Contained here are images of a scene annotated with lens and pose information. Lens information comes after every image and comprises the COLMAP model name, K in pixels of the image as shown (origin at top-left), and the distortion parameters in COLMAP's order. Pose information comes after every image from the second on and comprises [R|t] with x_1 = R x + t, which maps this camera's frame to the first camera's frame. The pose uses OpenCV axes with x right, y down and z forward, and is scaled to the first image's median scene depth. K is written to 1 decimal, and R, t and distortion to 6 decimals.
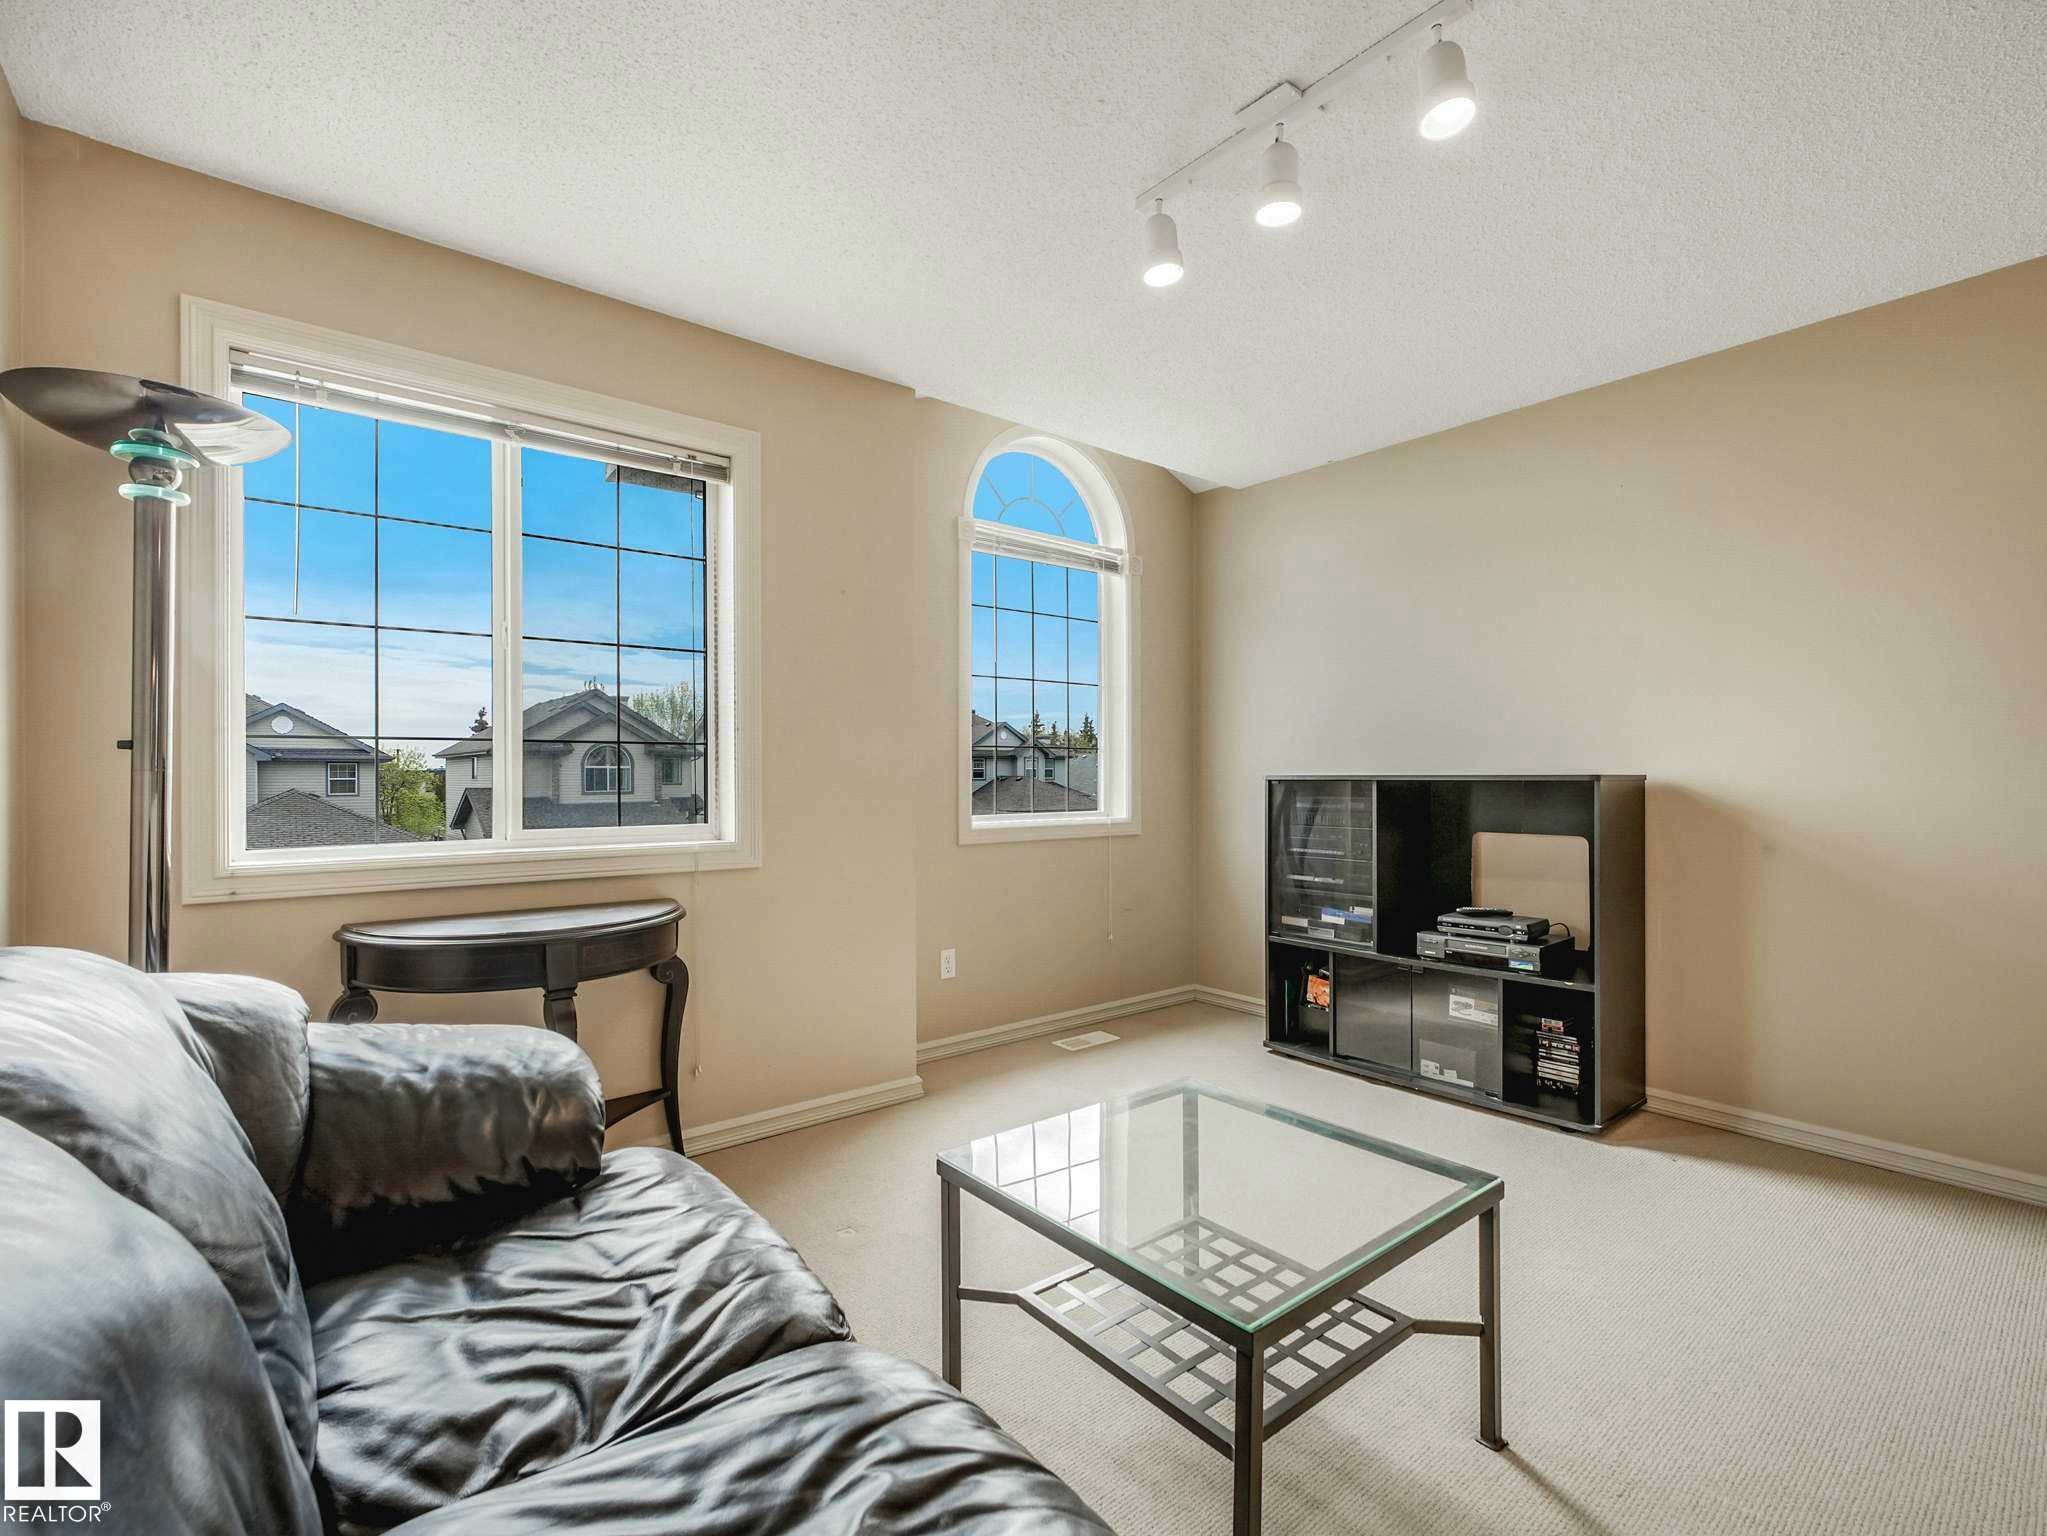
lens RADIAL K [[948.9, 0, 1029.5], [0, 948.9, 773.5], [0, 0, 1]] dist [0.000753, 0.000131]
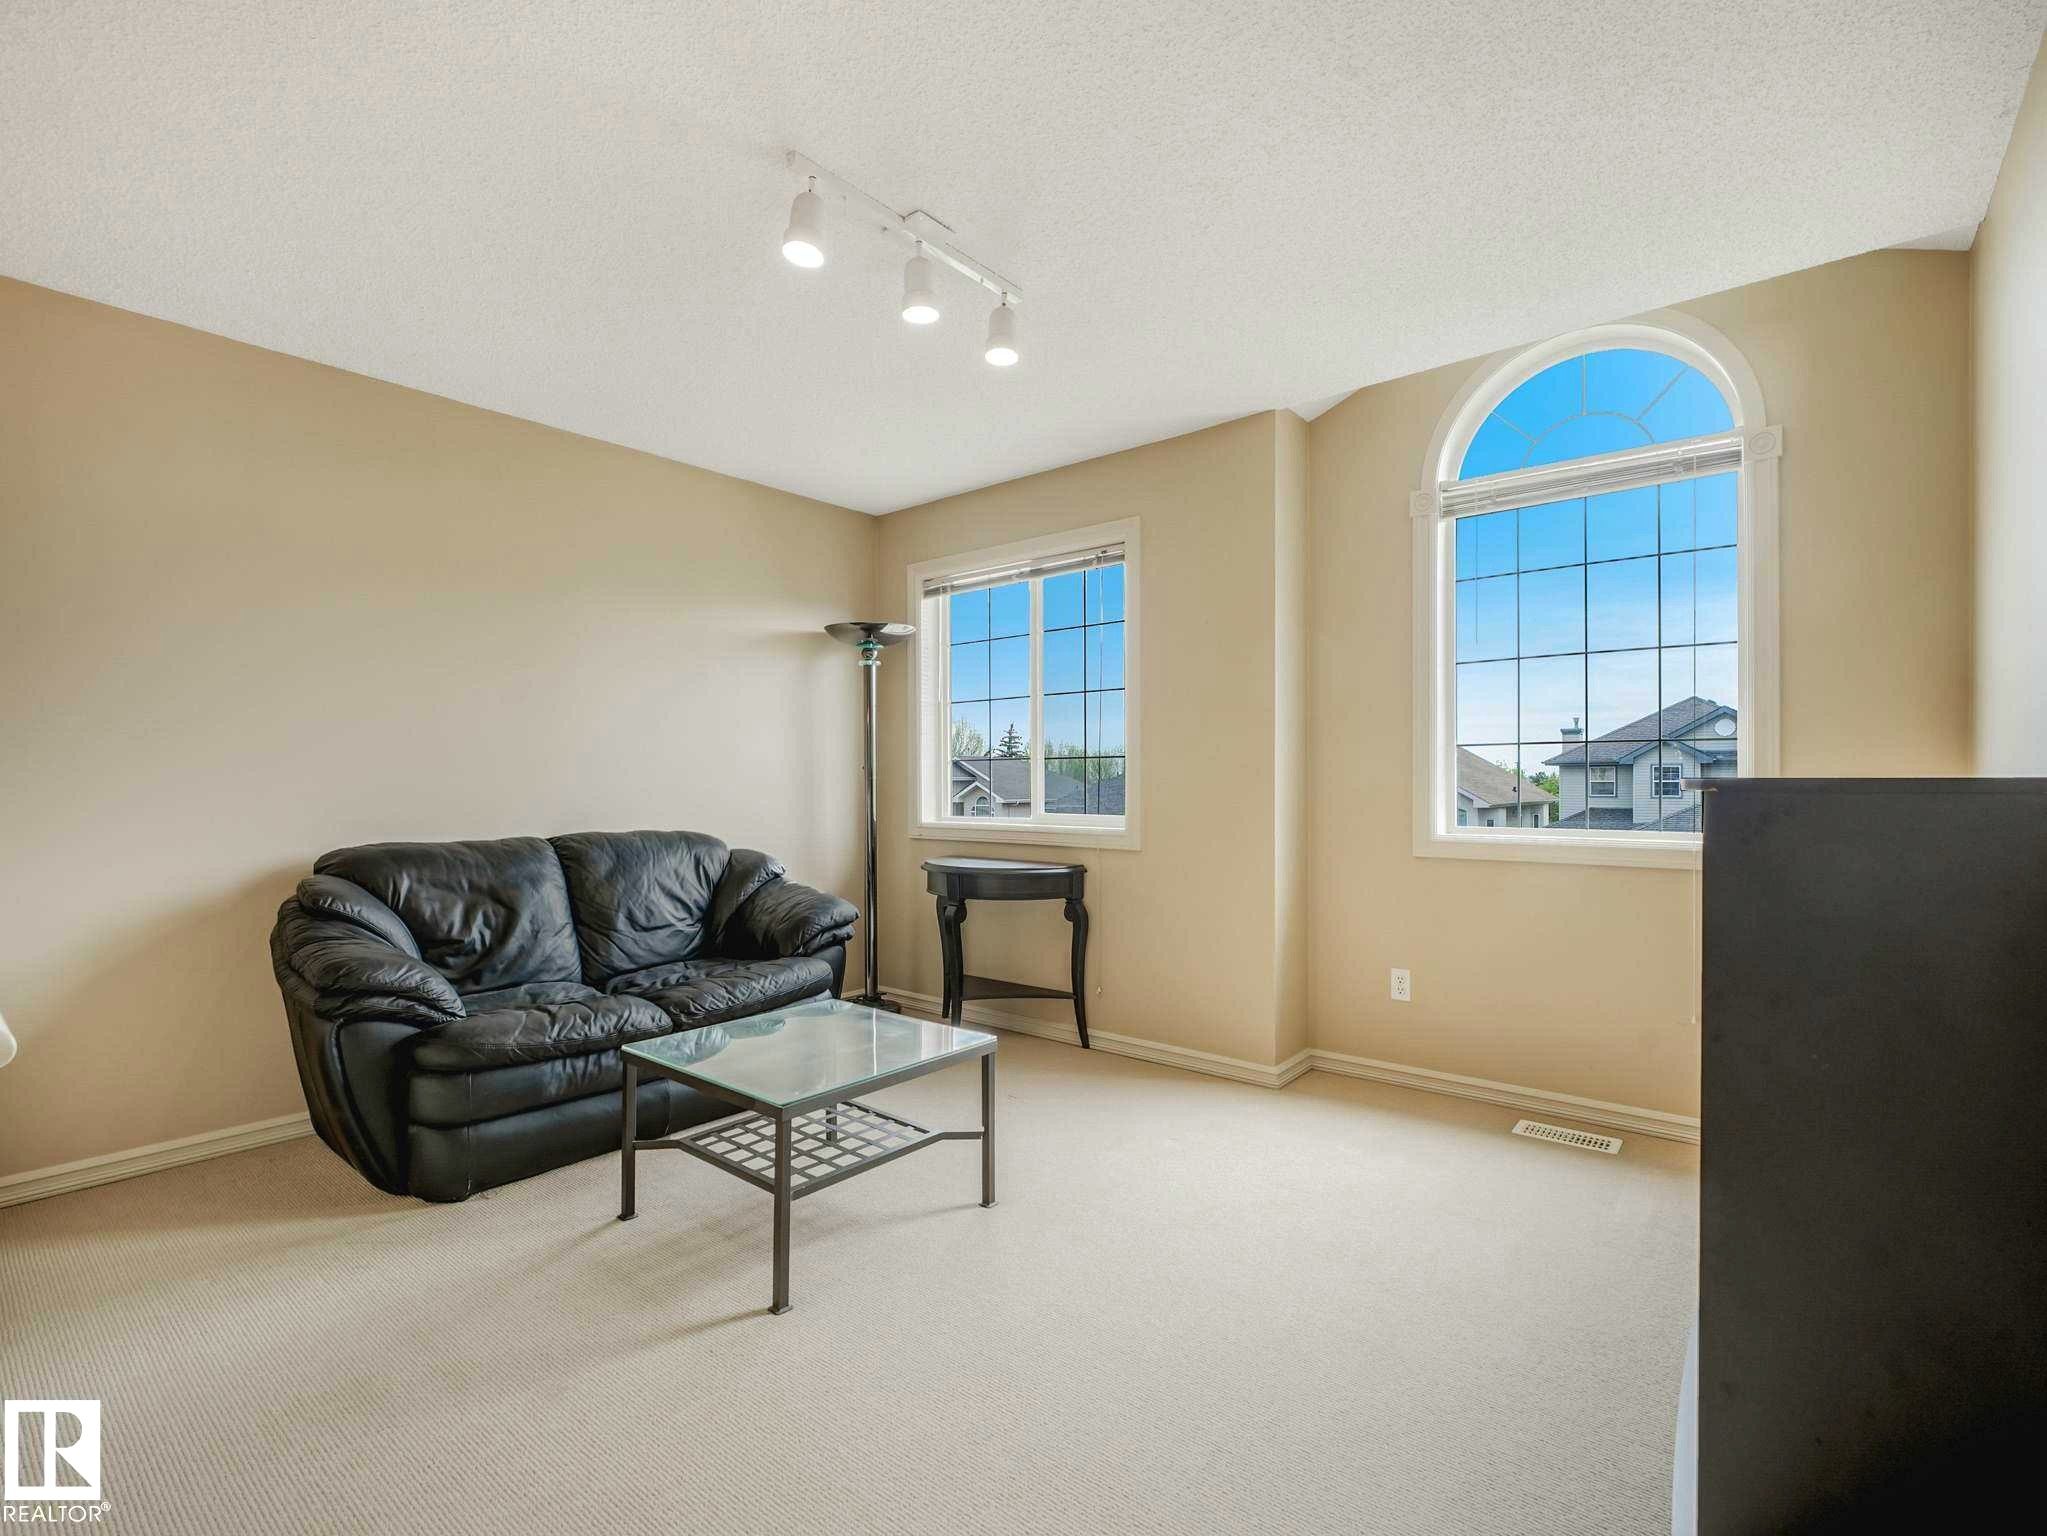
lens RADIAL K [[948.9, 0, 1029.5], [0, 948.9, 773.5], [0, 0, 1]] dist [0.000753, 0.000131]
pose [[0.187938, -0.005554, -0.982165, 0.978242], [0.004571, 0.999978, -0.004780, -0.001897], [0.982170, -0.003591, 0.187960, 0.614853]]
